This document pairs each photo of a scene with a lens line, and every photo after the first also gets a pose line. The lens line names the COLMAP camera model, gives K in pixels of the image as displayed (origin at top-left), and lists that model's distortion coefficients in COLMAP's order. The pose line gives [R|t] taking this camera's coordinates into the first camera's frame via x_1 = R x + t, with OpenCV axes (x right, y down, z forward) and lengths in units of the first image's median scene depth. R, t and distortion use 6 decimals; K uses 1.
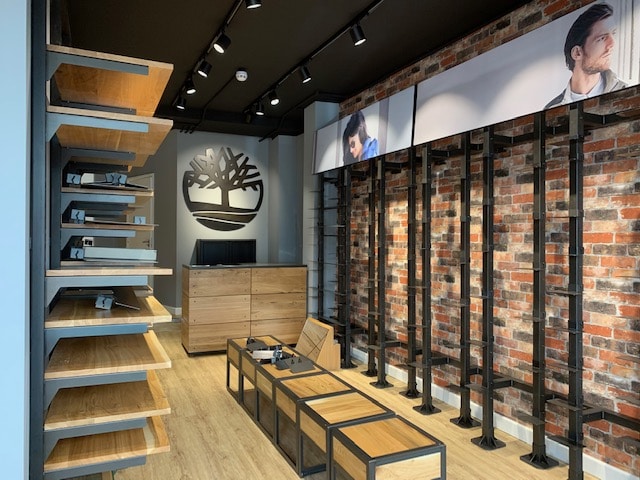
lens RADIAL K [[479.3, 0, 320.0], [0, 479.3, 240.0], [0, 0, 1]] dist [0.004204, -0.002987]
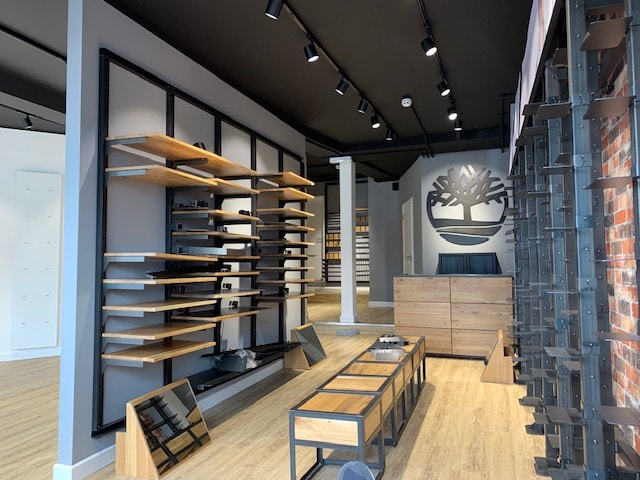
lens RADIAL K [[479.3, 0, 320.0], [0, 479.3, 240.0], [0, 0, 1]] dist [0.004204, -0.002987]
pose [[0.713941, -0.048060, -0.698555, 0.298247], [0.010812, 0.998279, -0.057631, 0.027143], [0.700123, 0.033593, 0.713232, 0.042914]]
